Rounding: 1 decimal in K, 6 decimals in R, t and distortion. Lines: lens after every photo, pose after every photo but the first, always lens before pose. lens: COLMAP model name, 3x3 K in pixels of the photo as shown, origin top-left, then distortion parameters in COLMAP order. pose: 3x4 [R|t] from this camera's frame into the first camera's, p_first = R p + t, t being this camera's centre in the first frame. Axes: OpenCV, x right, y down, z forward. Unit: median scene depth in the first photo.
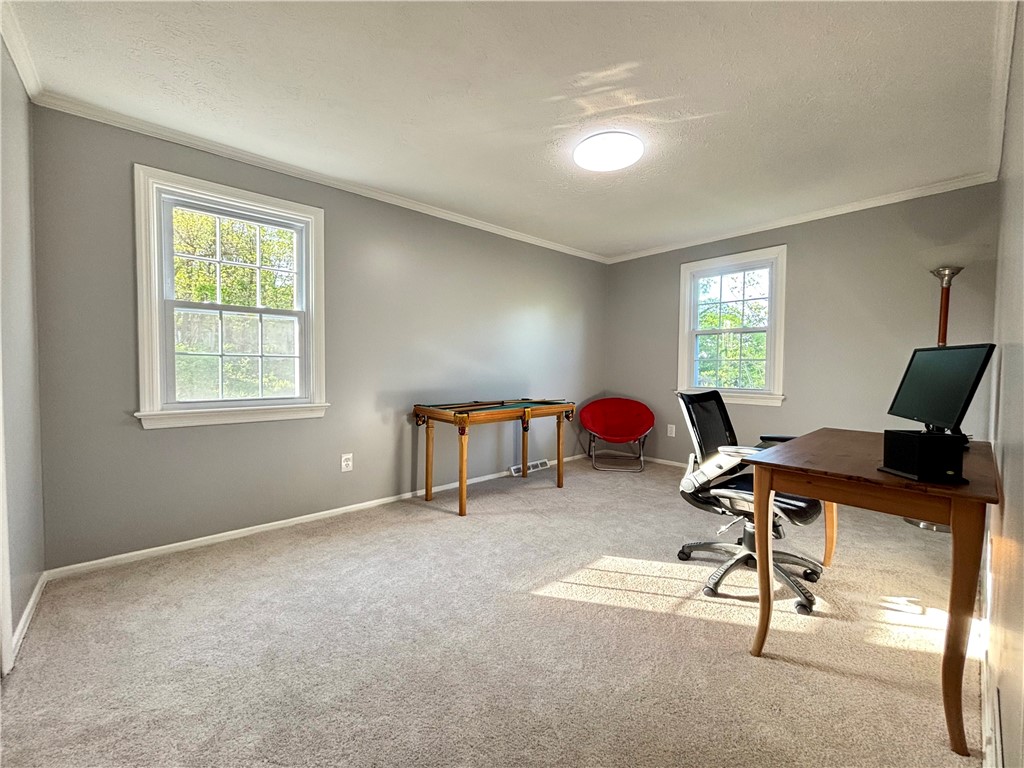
lens RADIAL K [[414.1, 0, 513.2], [0, 414.1, 378.7], [0, 0, 1]] dist [0.000254, 0.000483]
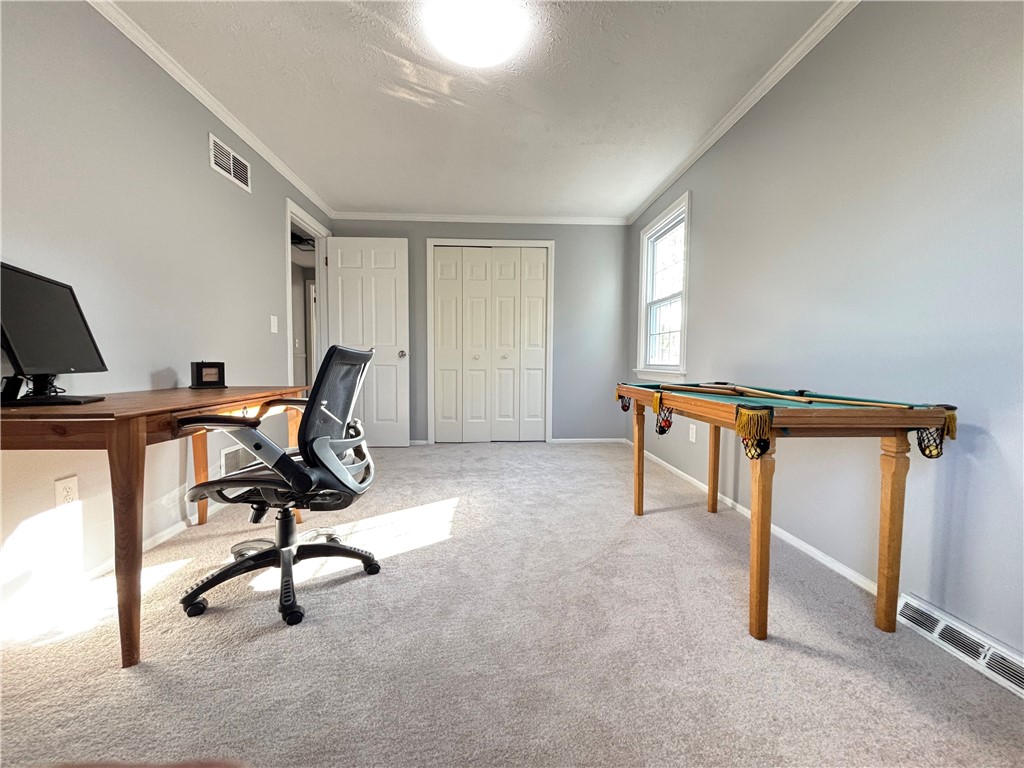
lens RADIAL K [[414.1, 0, 515.4], [0, 414.1, 384.3], [0, 0, 1]] dist [0.000254, 0.000483]
pose [[-0.621059, 0.045218, -0.782458, 0.960878], [-0.035183, 0.995720, 0.085468, 0.016689], [0.782973, 0.080609, -0.616810, 1.910642]]
